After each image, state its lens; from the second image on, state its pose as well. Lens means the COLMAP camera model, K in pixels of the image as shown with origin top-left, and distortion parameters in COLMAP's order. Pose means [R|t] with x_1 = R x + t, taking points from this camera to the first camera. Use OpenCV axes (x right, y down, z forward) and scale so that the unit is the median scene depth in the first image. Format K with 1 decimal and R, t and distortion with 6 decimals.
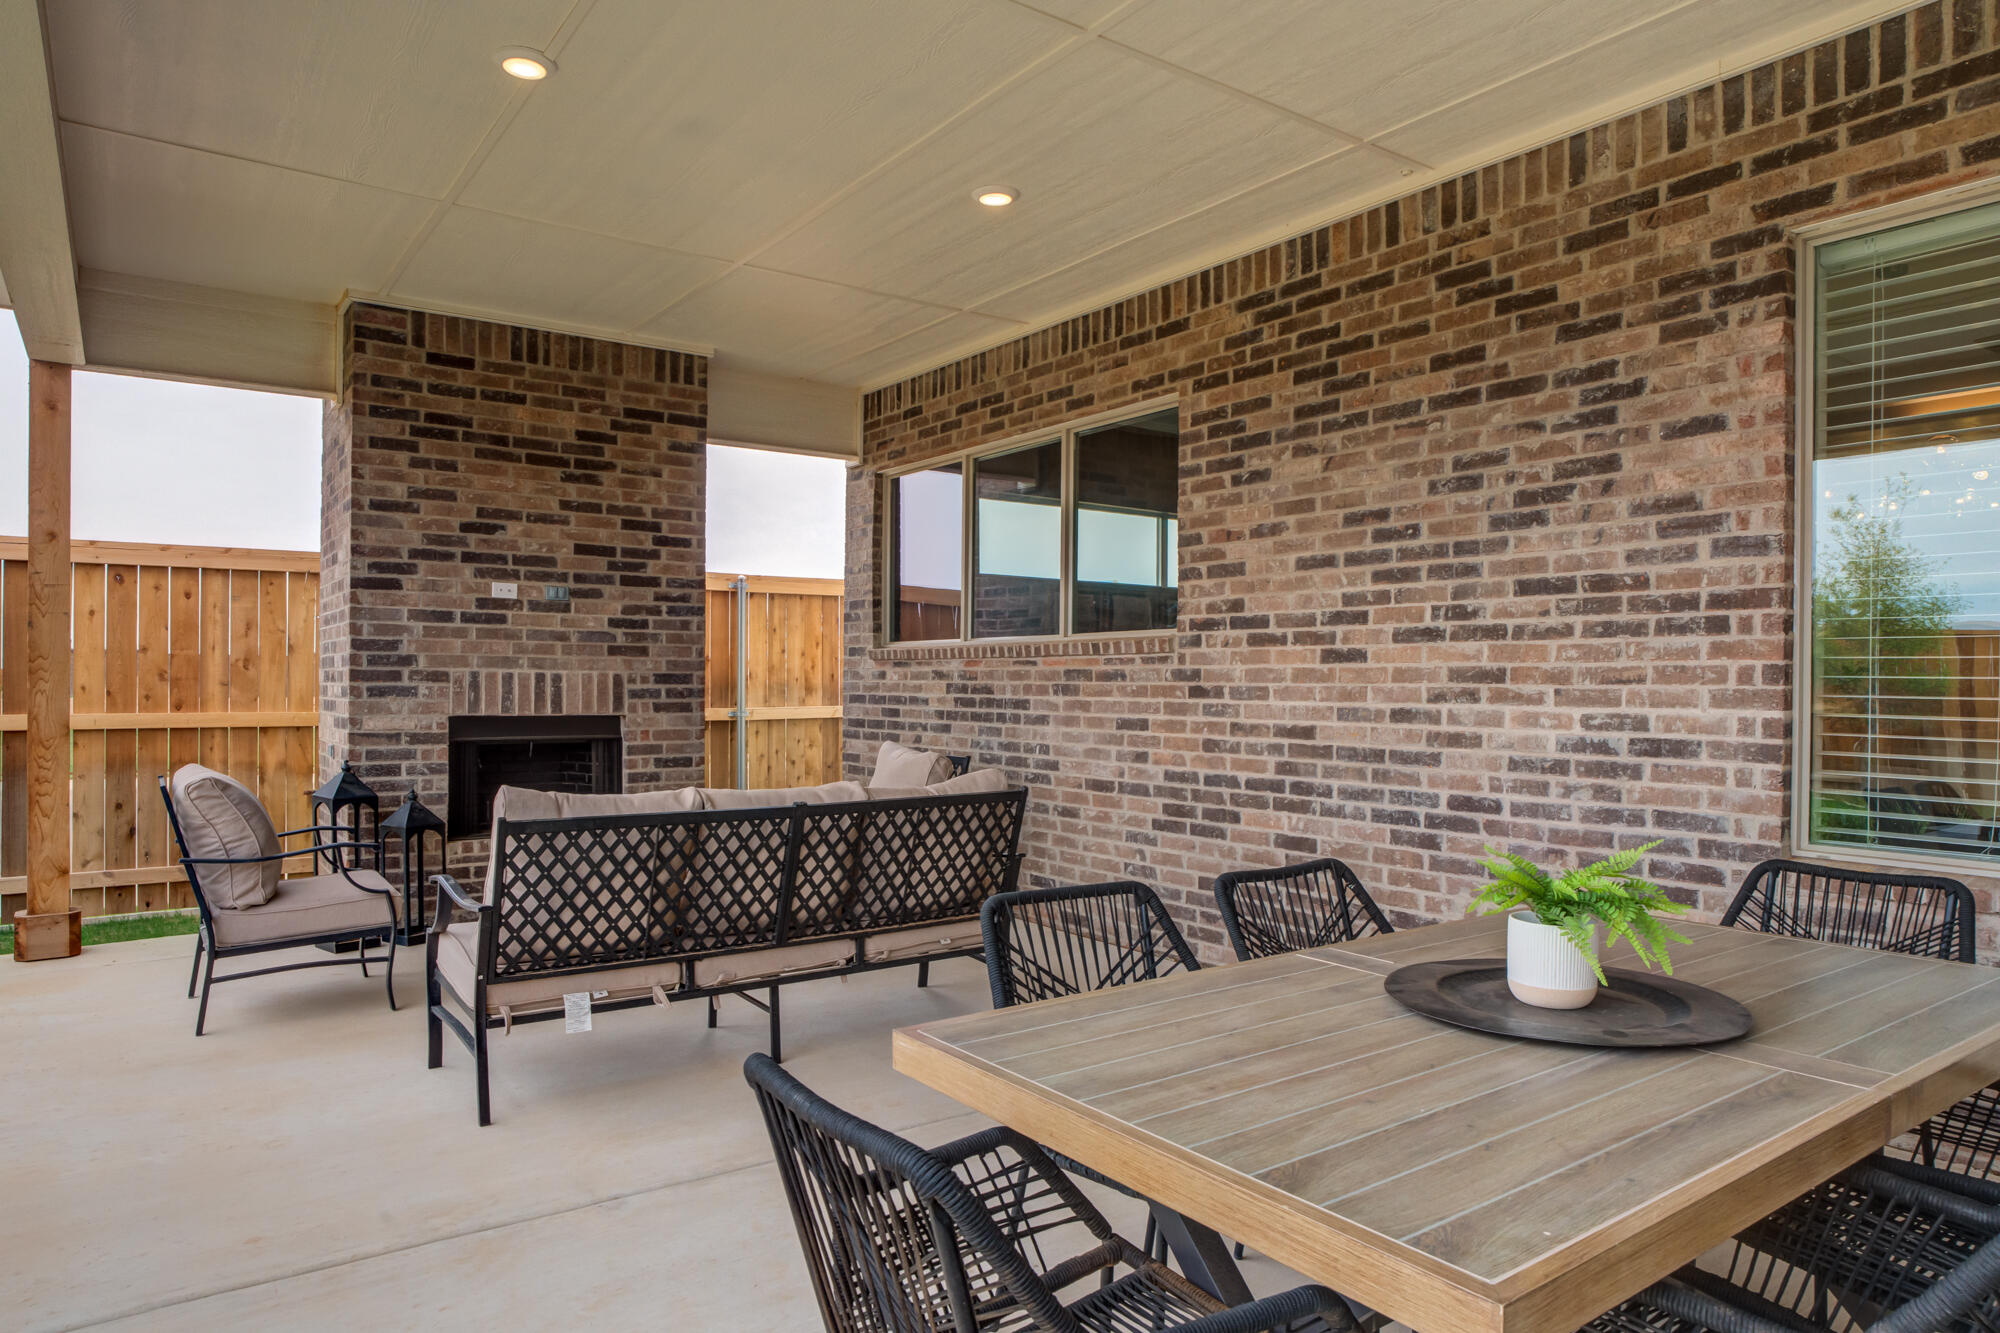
lens RADIAL K [[1217.5, 0, 1012.6], [0, 1217.5, 687.0], [0, 0, 1]] dist [-0.036793, 0.019896]
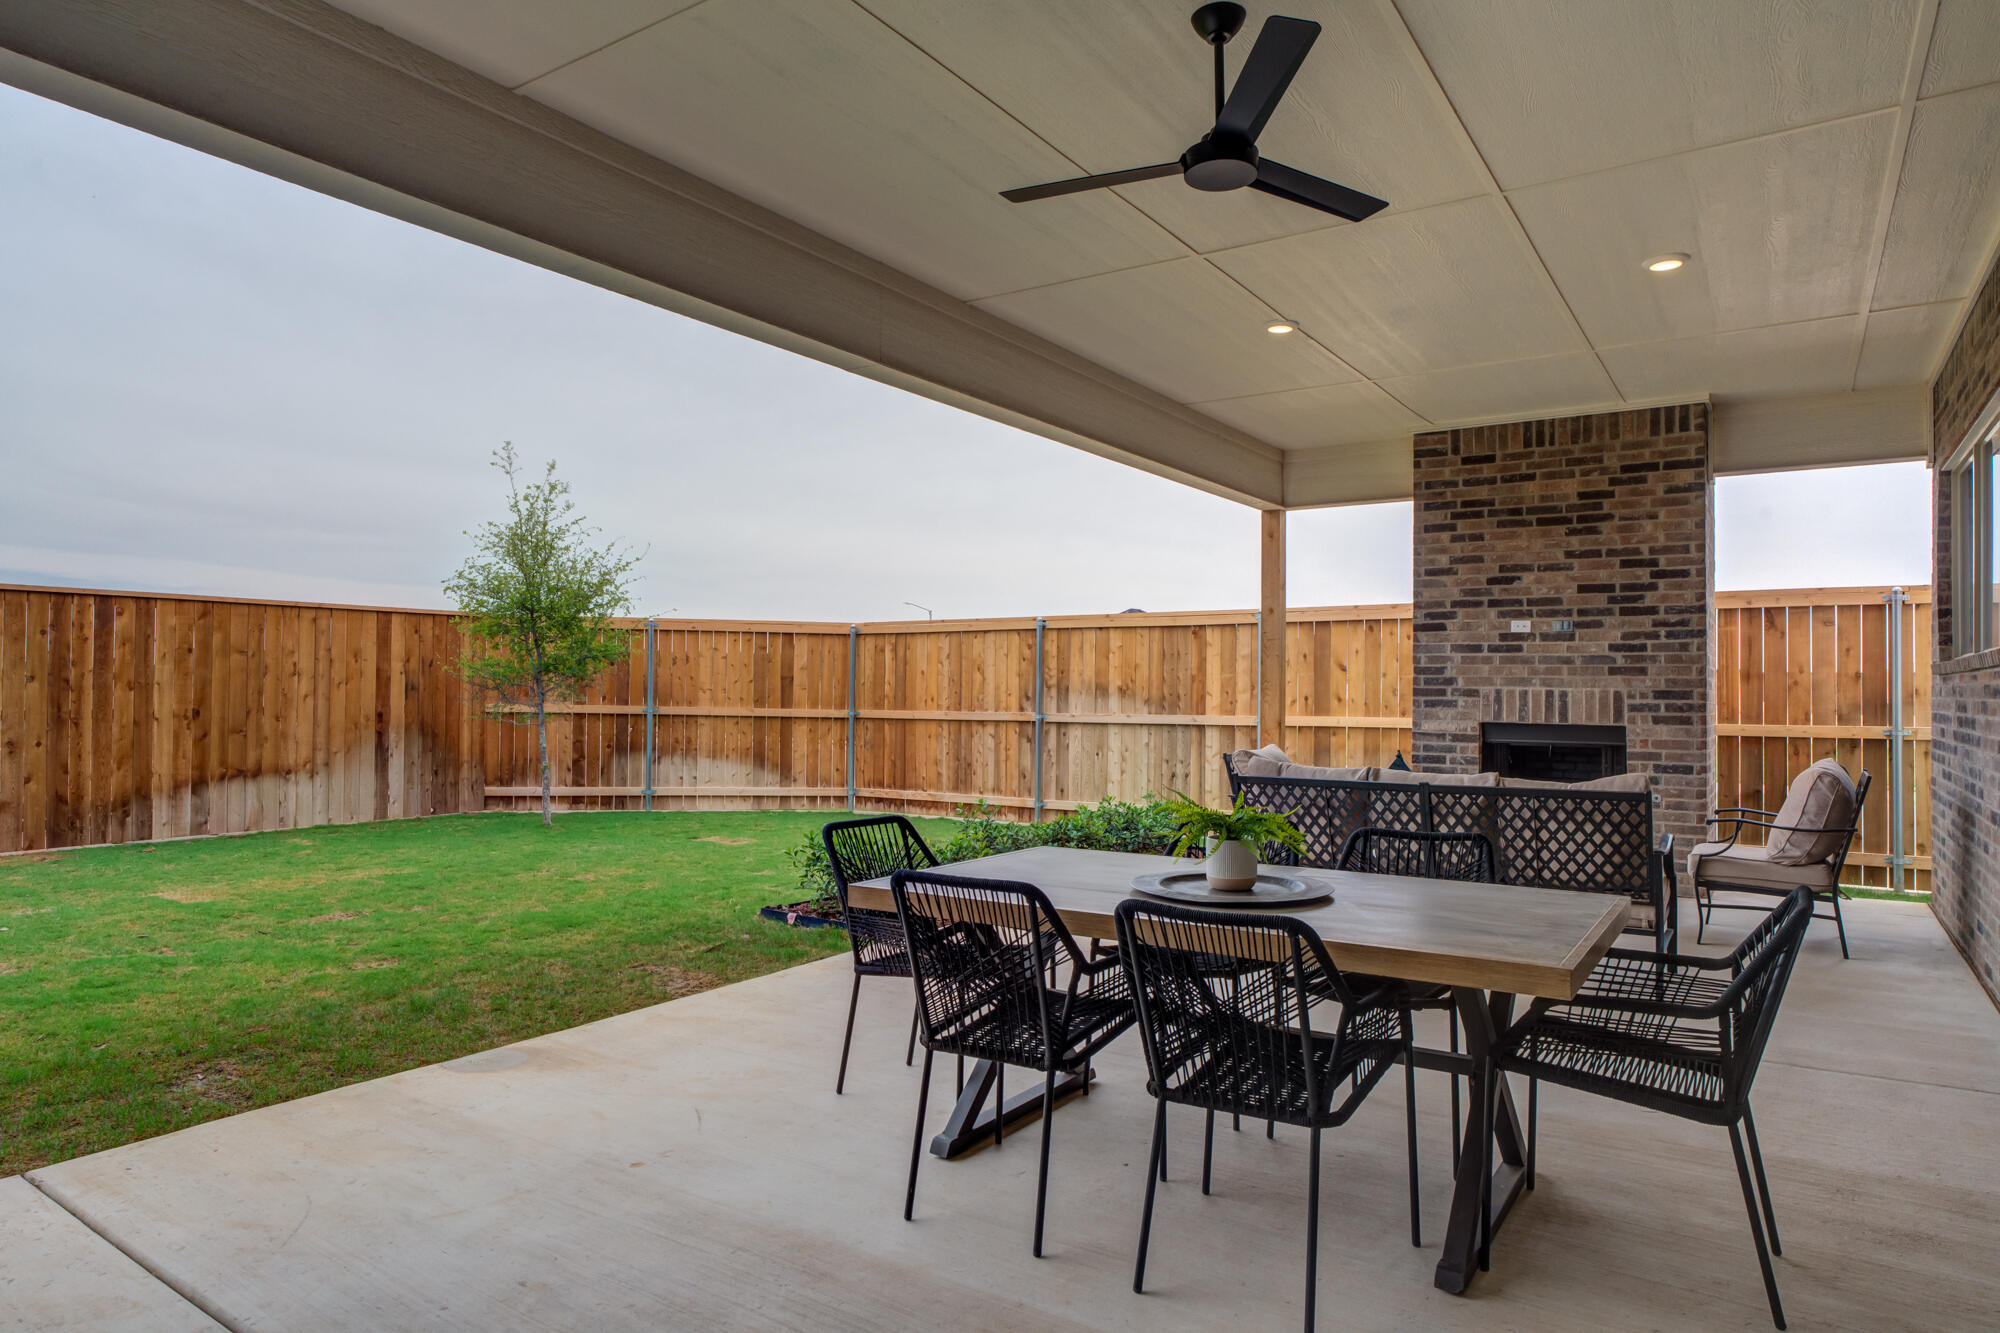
lens RADIAL K [[1217.5, 0, 1014.9], [0, 1217.5, 664.5], [0, 0, 1]] dist [-0.036793, 0.019896]
pose [[0.347159, -0.022059, -0.937547, 0.609638], [-0.009901, 0.999581, -0.027184, 0.001476], [0.937754, 0.018720, 0.346795, 0.043836]]
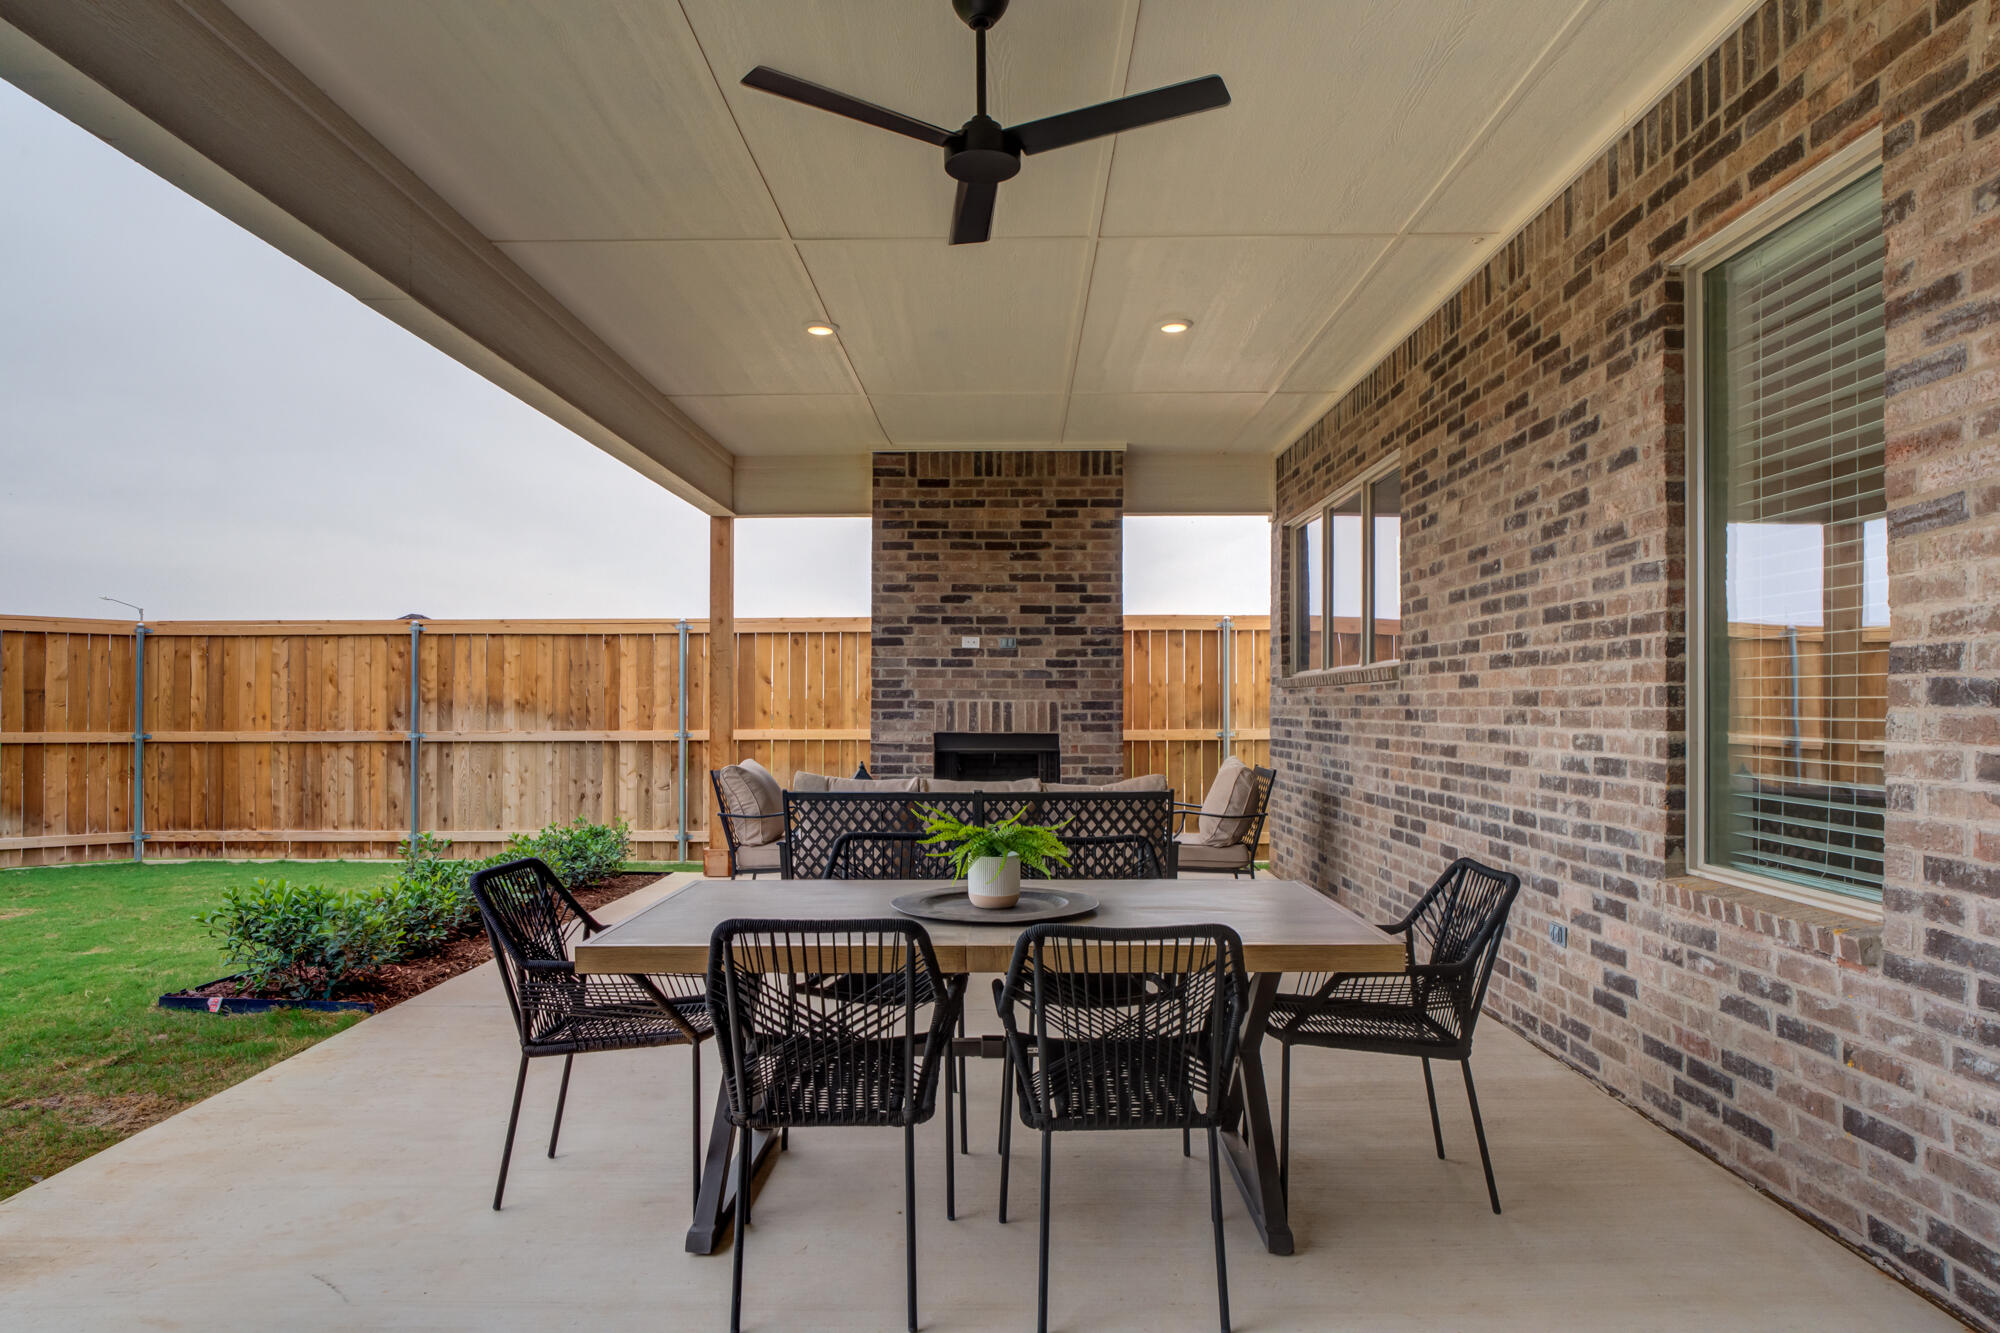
lens RADIAL K [[1217.5, 0, 1020.7], [0, 1217.5, 704.0], [0, 0, 1]] dist [-0.036793, 0.019896]
pose [[0.804087, -0.005960, -0.594482, 0.459643], [0.001429, 0.999966, -0.008093, 0.002211], [0.594510, 0.005658, 0.804068, -0.090524]]
